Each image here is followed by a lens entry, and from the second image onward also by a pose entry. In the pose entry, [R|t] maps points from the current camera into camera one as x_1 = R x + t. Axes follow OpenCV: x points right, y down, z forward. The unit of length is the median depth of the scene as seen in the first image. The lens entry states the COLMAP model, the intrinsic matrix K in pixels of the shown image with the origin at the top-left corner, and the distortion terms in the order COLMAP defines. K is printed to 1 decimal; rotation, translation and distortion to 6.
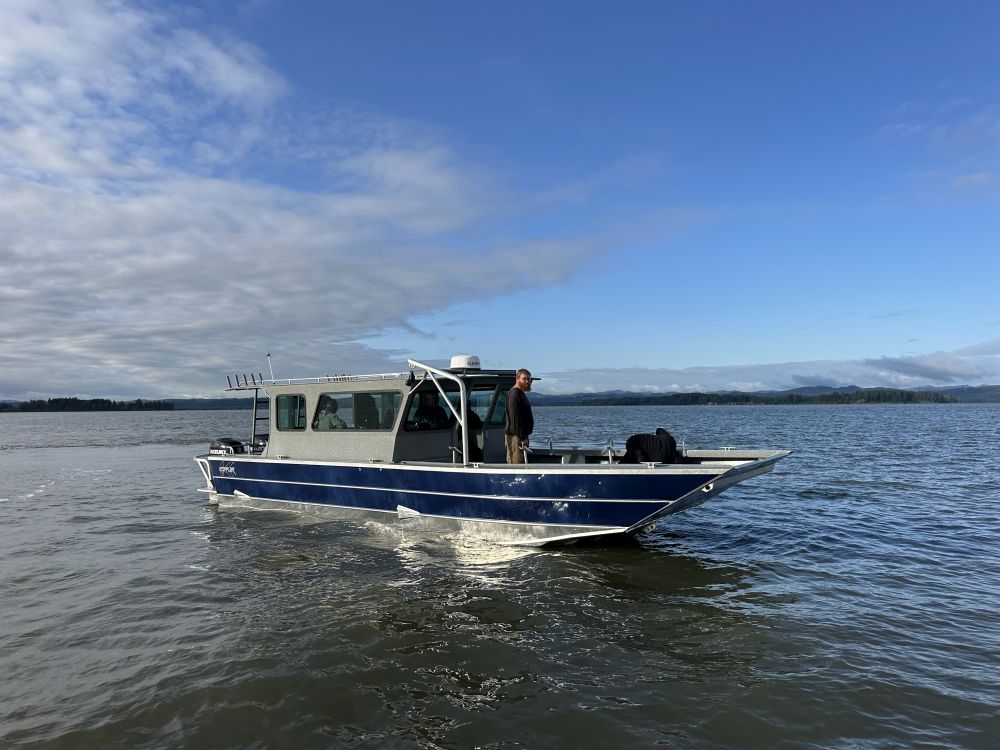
lens RADIAL K [[751.6, 0, 480.3], [0, 751.6, 387.4], [0, 0, 1]] dist [0.126532, -0.003142]
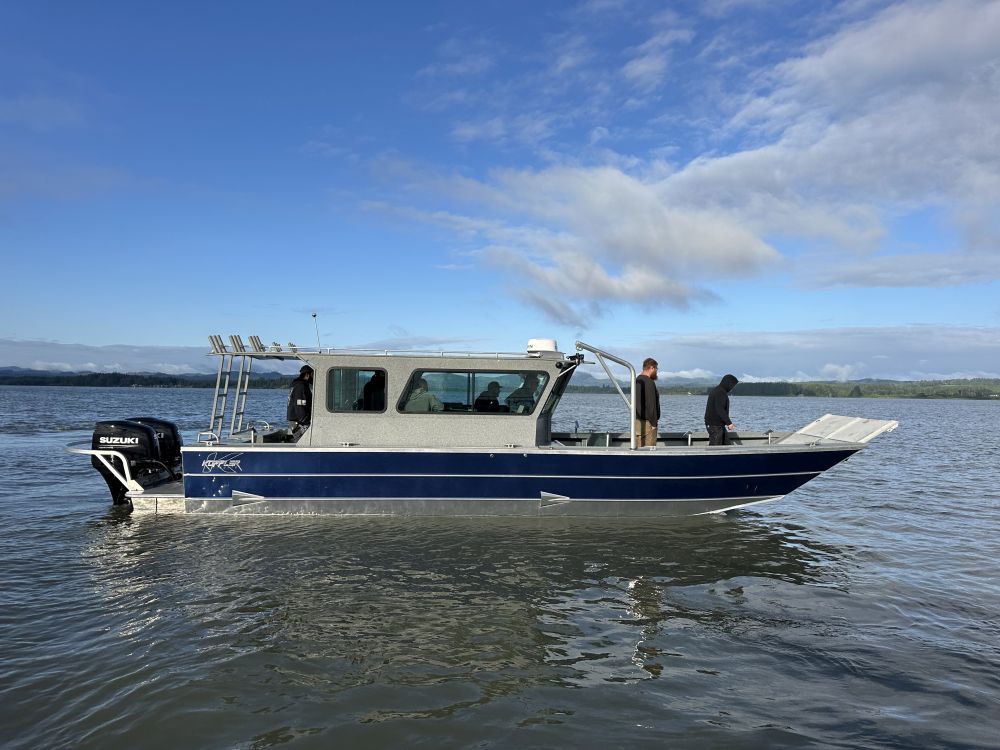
lens RADIAL K [[751.6, 0, 480.3], [0, 751.6, 387.4], [0, 0, 1]] dist [0.126532, -0.003142]
pose [[0.737314, 0.030497, 0.674861, -0.648370], [-0.047077, 0.998871, 0.006294, 0.017100], [-0.673907, -0.036411, 0.737918, 0.282551]]
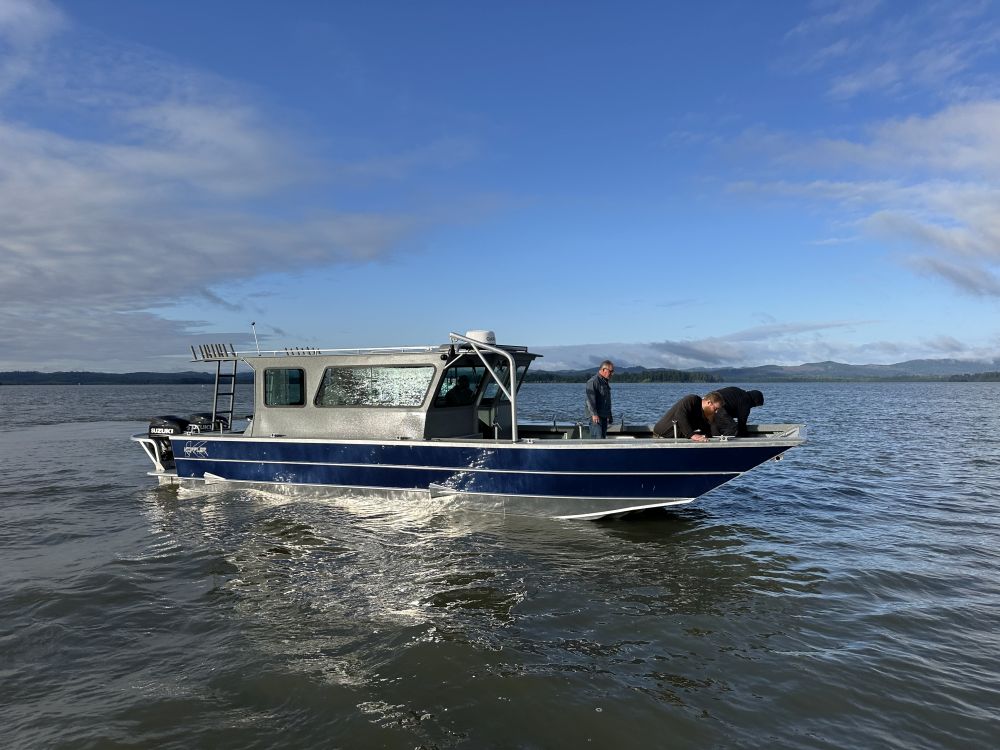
lens RADIAL K [[766.4, 0, 475.9], [0, 766.4, 371.1], [0, 0, 1]] dist [0.063787, -0.004629]
pose [[0.969168, 0.010751, 0.246166, -0.235568], [-0.012798, 0.999896, 0.006717, 0.003822], [-0.246068, -0.009660, 0.969204, 0.029939]]
